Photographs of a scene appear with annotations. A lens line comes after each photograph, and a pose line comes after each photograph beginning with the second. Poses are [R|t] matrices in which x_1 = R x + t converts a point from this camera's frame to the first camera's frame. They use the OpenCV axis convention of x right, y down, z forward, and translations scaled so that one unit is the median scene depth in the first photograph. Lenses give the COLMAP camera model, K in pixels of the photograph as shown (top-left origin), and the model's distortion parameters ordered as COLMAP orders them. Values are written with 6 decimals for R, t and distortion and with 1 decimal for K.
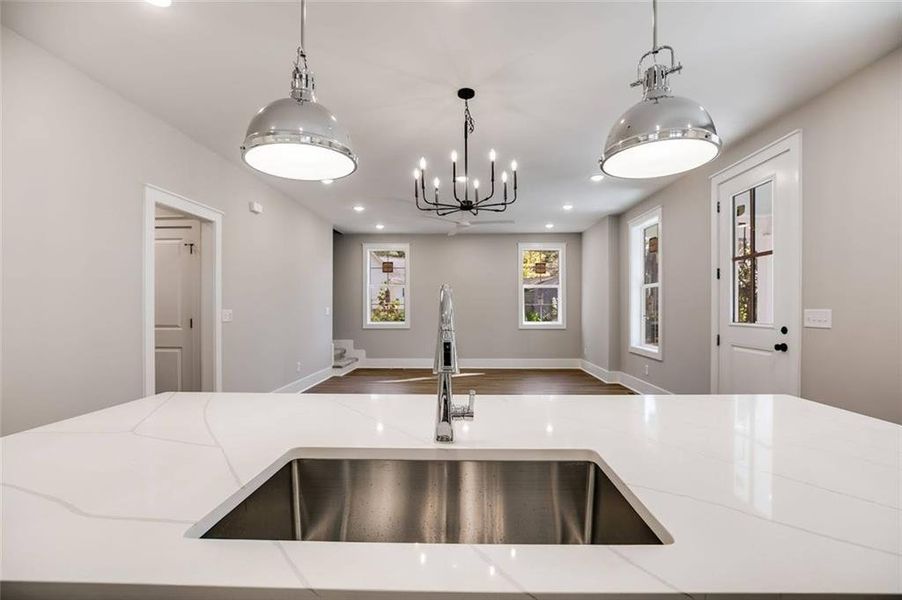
lens RADIAL K [[403.8, 0, 463.4], [0, 403.8, 310.2], [0, 0, 1]] dist [-0.026843, 0.005090]
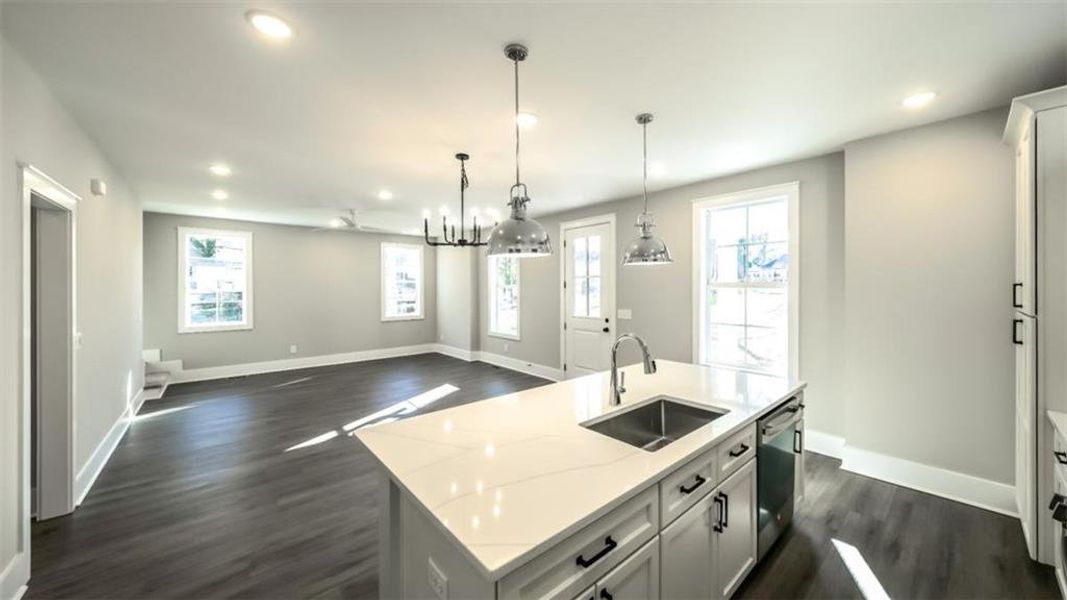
lens RADIAL K [[371.5, 0, 546.7], [0, 371.5, 287.1], [0, 0, 1]] dist [-0.011260, 0.000605]
pose [[0.737930, -0.003030, 0.674870, -0.537199], [0.009194, 0.999942, -0.005563, -0.094654], [-0.674814, 0.010310, 0.737915, -0.065357]]
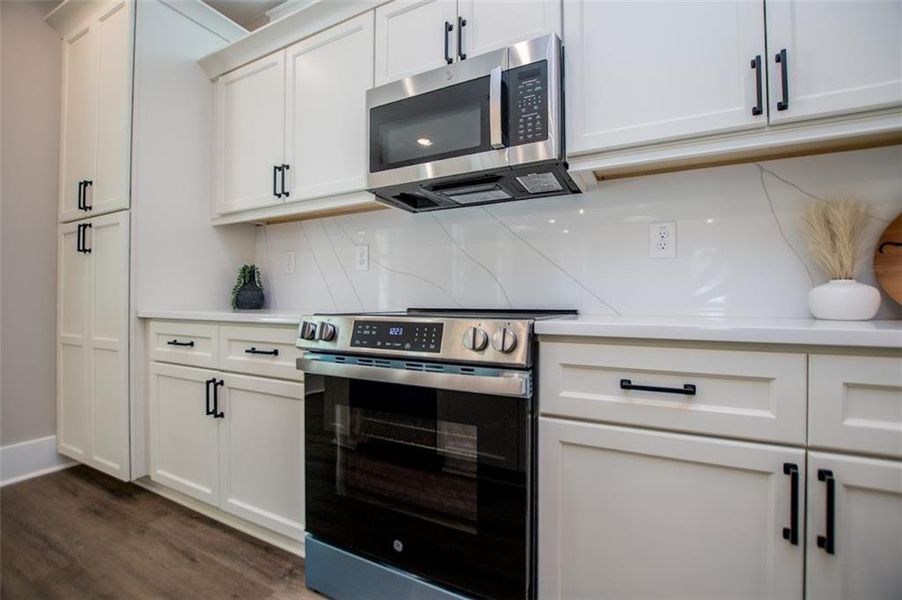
lens RADIAL K [[403.8, 0, 446.1], [0, 403.8, 301.0], [0, 0, 1]] dist [-0.026843, 0.005090]
pose [[-0.891342, -0.002773, 0.453323, -0.223113], [-0.001934, 0.999995, 0.002314, 0.094193], [-0.453327, 0.001186, -0.891343, 0.150314]]
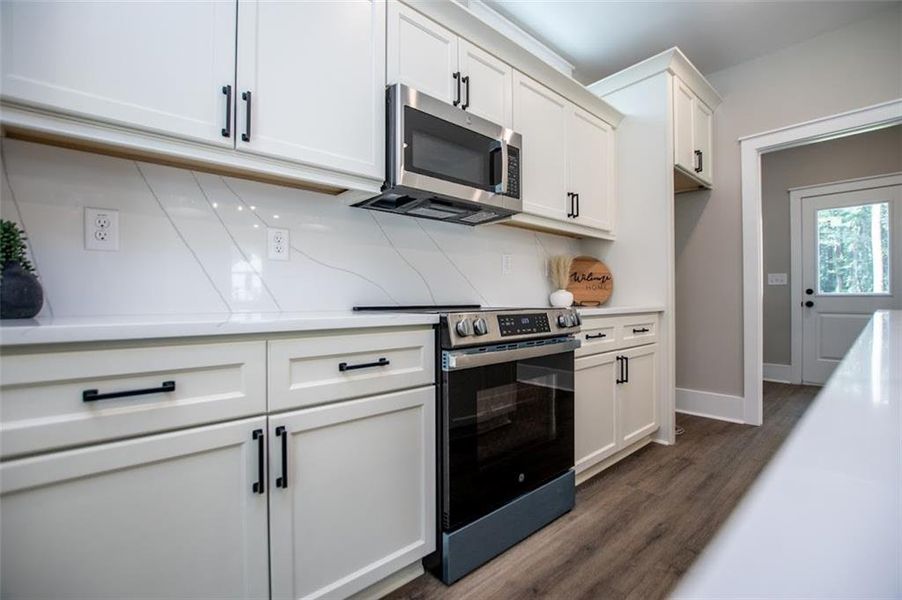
lens RADIAL K [[390.9, 0, 442.8], [0, 390.9, 298.2], [0, 0, 1]] dist [-0.040594, -0.001424]
pose [[-0.752188, -0.002632, -0.658944, 0.366483], [-0.002809, 0.999996, -0.000788, 0.095497], [0.658943, 0.001259, -0.752192, 0.138451]]
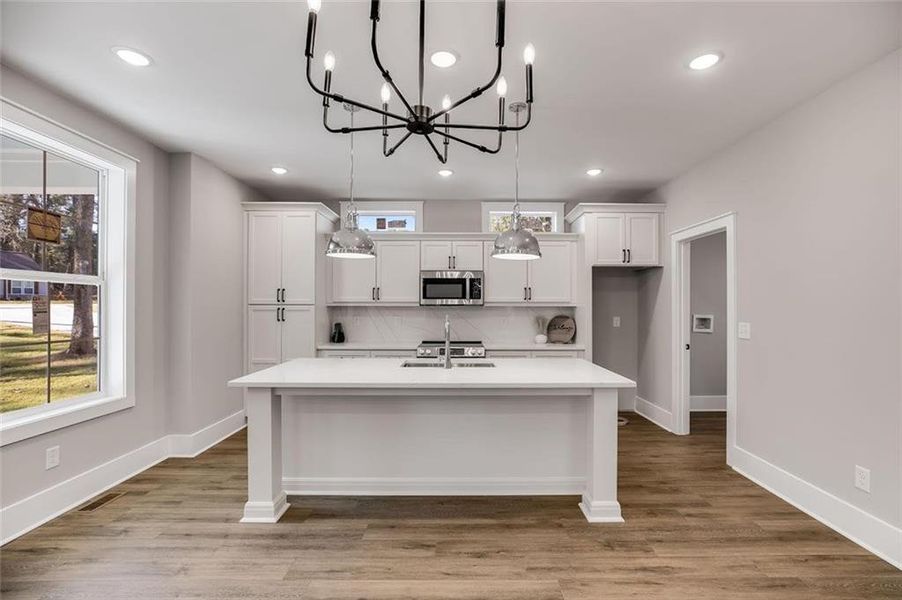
lens RADIAL K [[403.8, 0, 457.0], [0, 403.8, 307.4], [0, 0, 1]] dist [-0.026843, 0.005090]
pose [[-0.999842, -0.002528, -0.017593, -0.015315], [-0.002747, 0.999919, 0.012457, -0.050668], [0.017560, 0.012503, -0.999768, 1.297204]]
